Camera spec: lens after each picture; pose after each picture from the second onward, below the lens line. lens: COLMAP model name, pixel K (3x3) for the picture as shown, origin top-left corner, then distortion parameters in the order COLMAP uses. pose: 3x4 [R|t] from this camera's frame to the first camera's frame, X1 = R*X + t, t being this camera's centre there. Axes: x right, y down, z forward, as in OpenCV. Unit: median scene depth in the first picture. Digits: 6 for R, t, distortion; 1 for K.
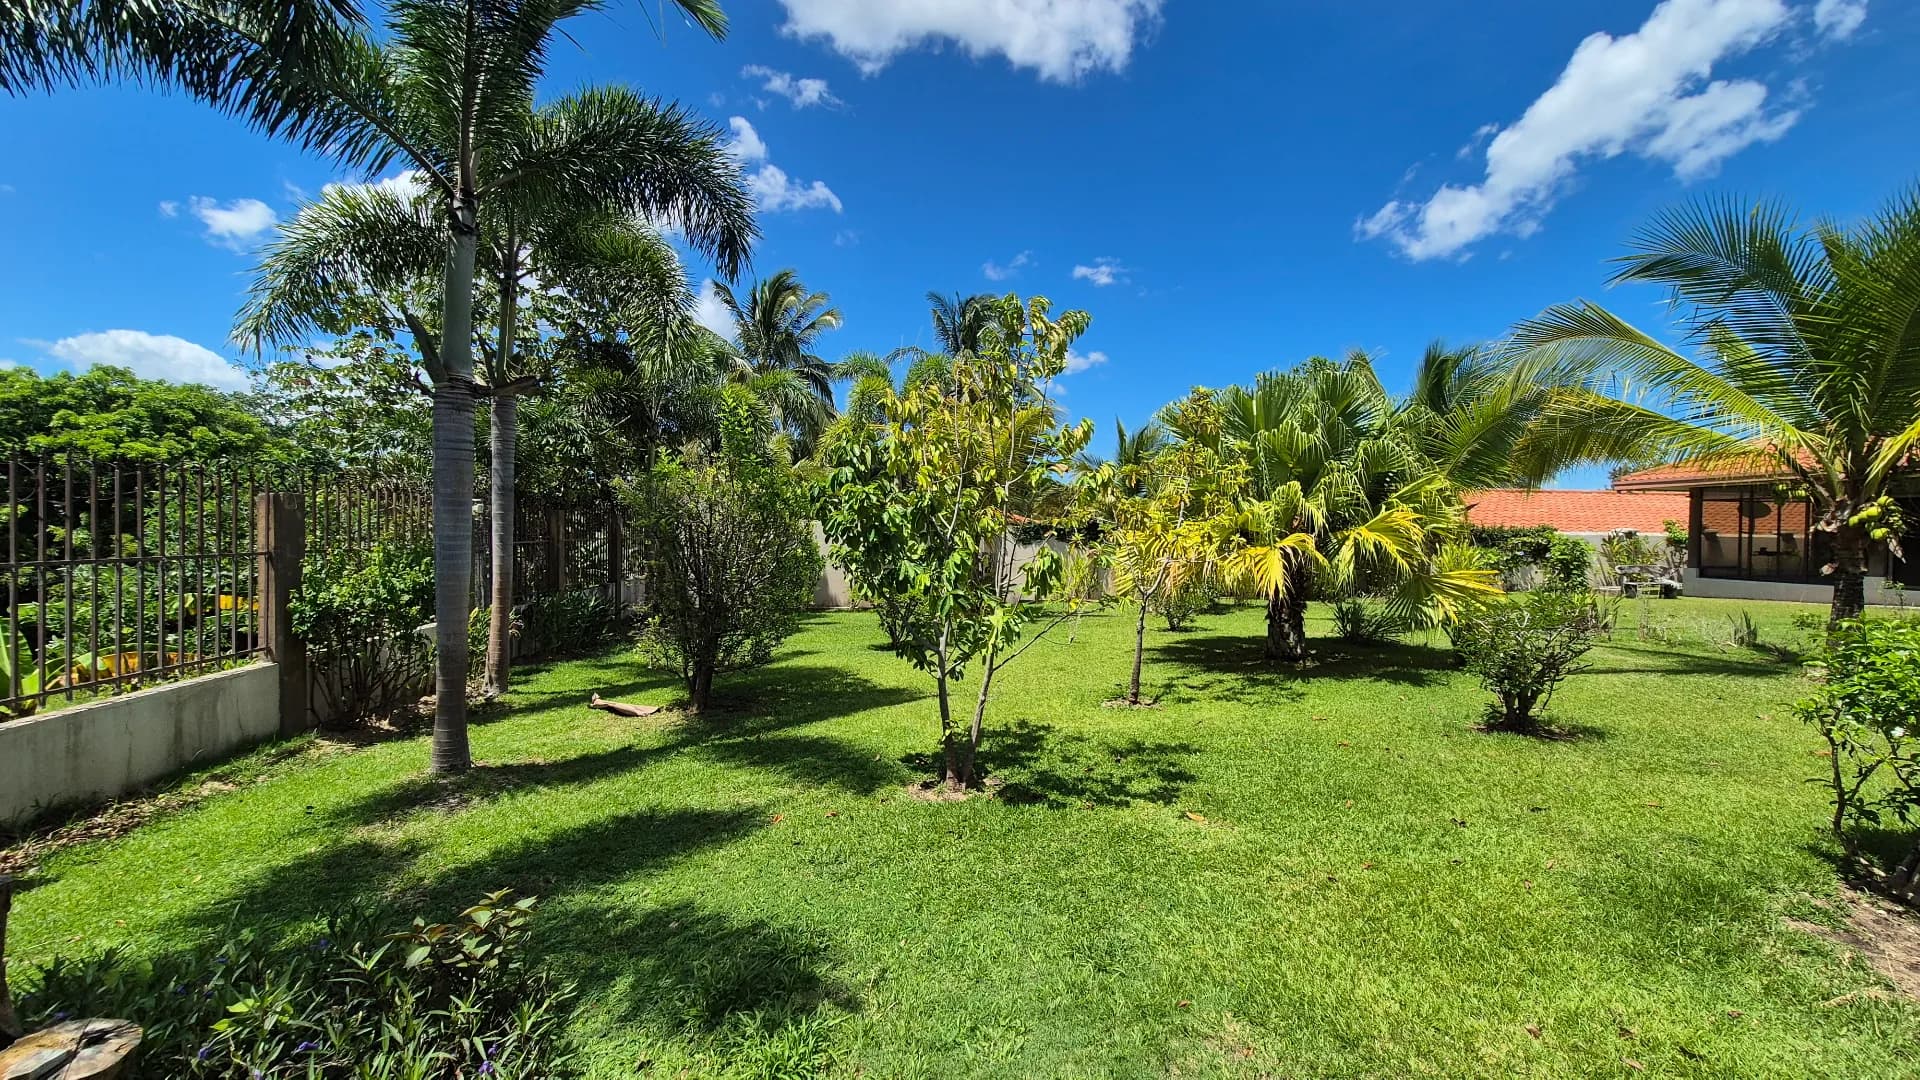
lens RADIAL K [[786.8, 0, 958.2], [0, 786.8, 536.9], [0, 0, 1]] dist [-0.003855, 0.001103]
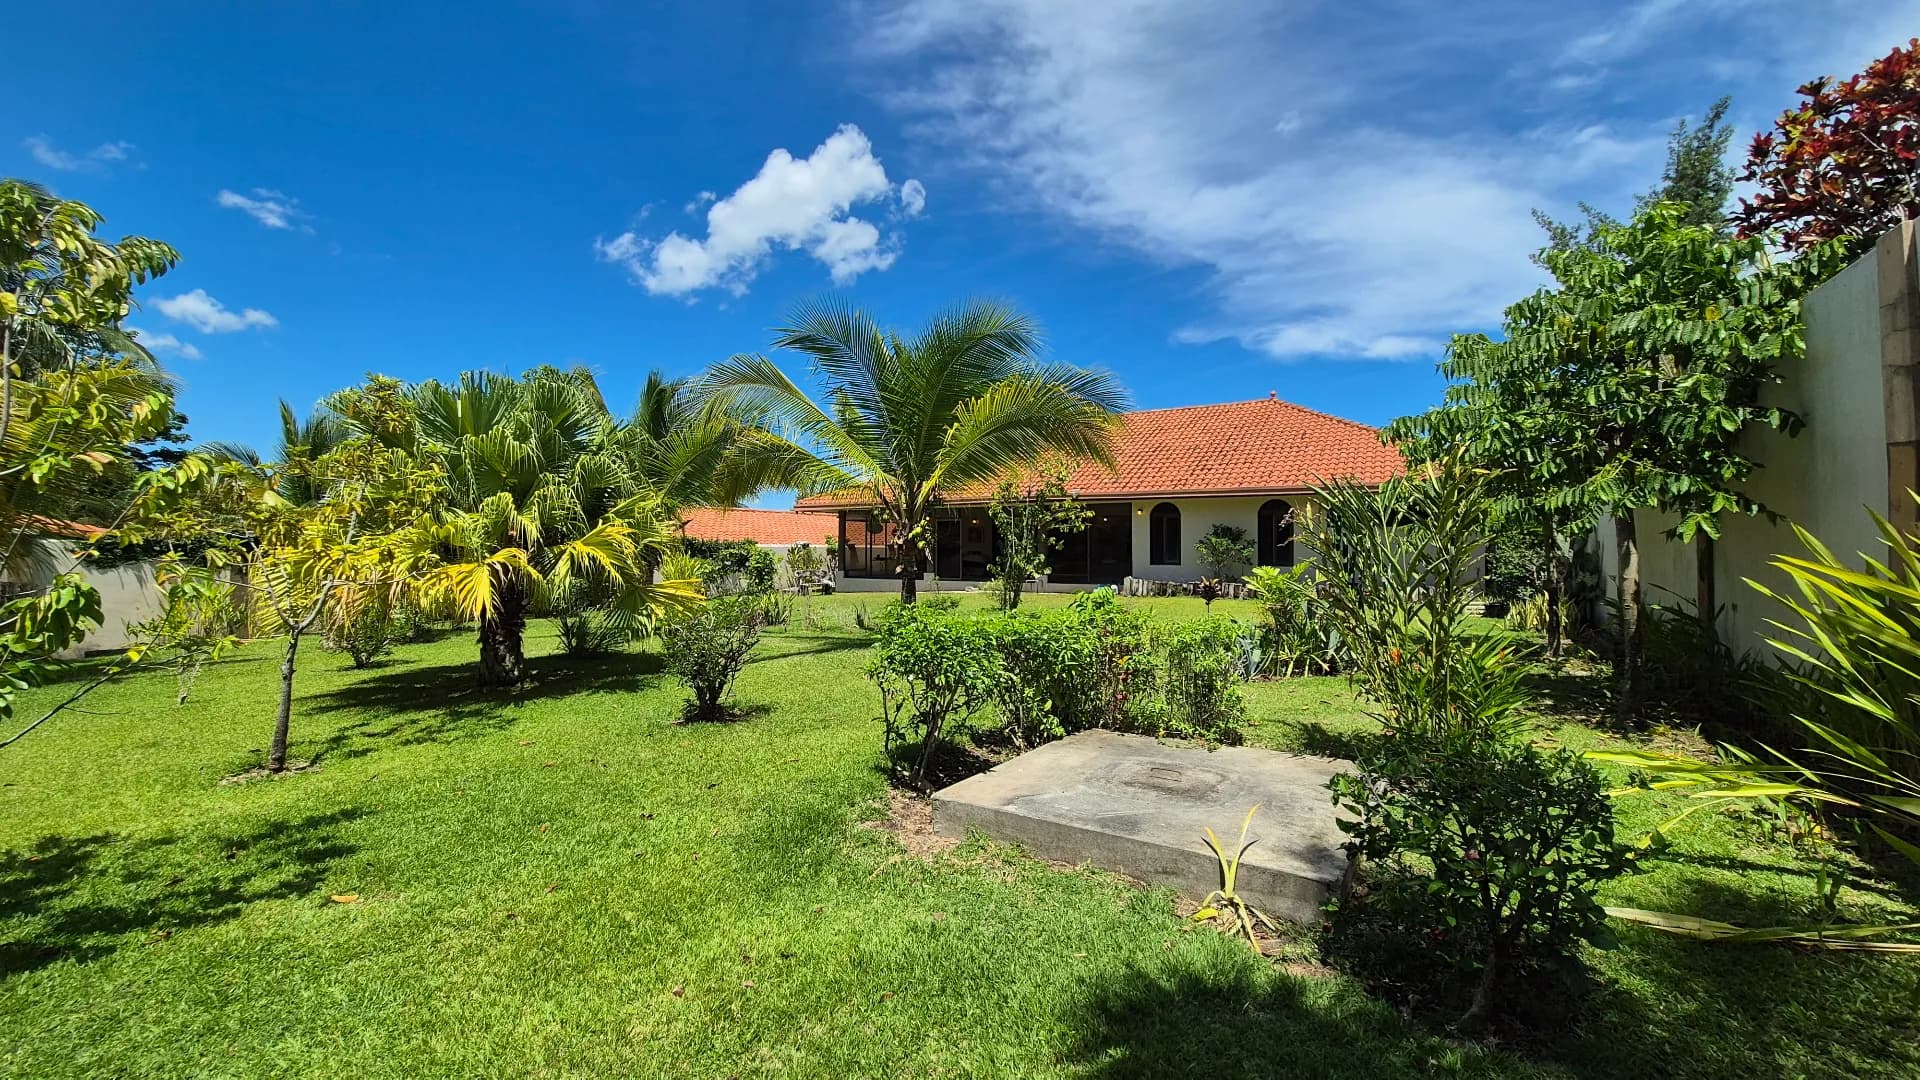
lens RADIAL K [[786.8, 0, 971.0], [0, 786.8, 529.0], [0, 0, 1]] dist [-0.003855, 0.001103]
pose [[0.619595, 0.008820, 0.784872, 0.036938], [0.012810, 0.999690, -0.021346, -0.000287], [-0.784817, 0.023281, 0.619290, -0.012784]]
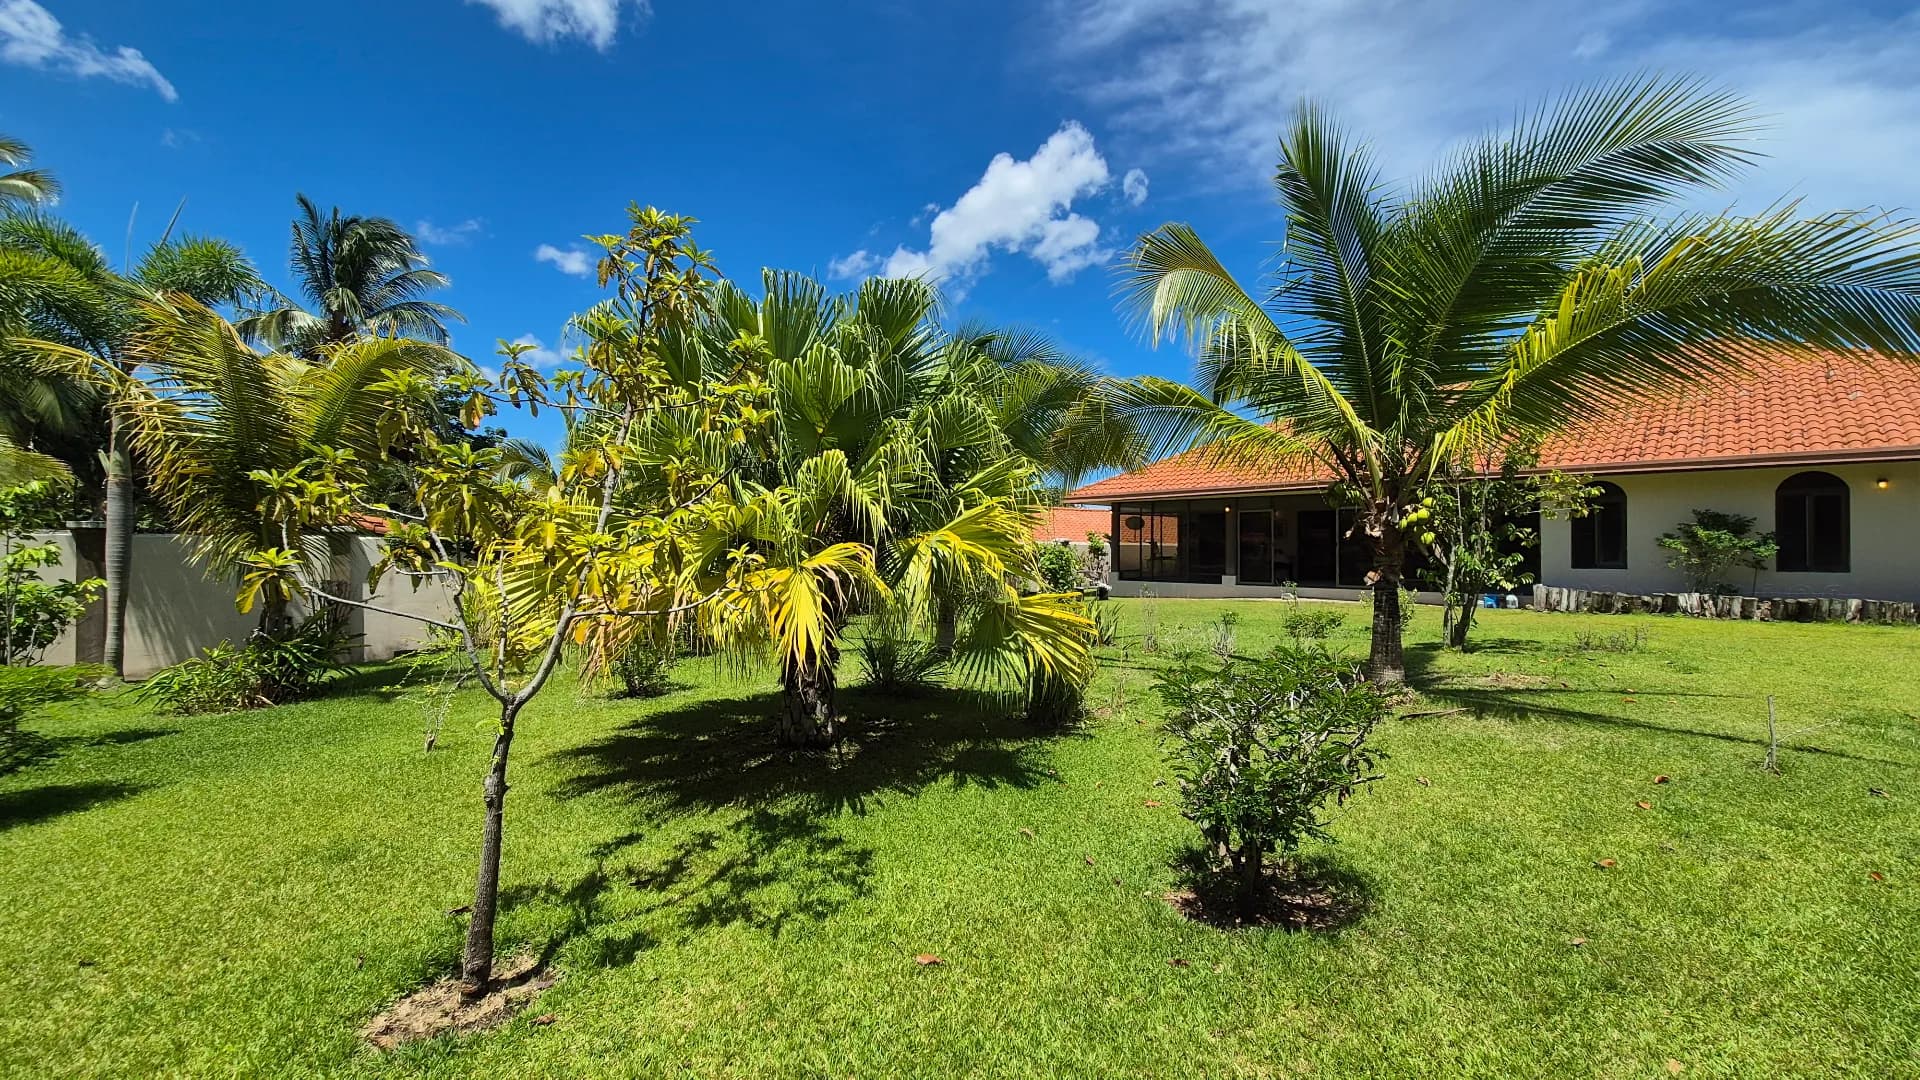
lens RADIAL K [[786.8, 0, 971.8], [0, 786.8, 530.3], [0, 0, 1]] dist [-0.003855, 0.001103]
pose [[0.800004, 0.001982, 0.599992, 0.170392], [0.013436, 0.999685, -0.021218, -0.000406], [-0.599845, 0.025036, 0.799725, 0.497245]]
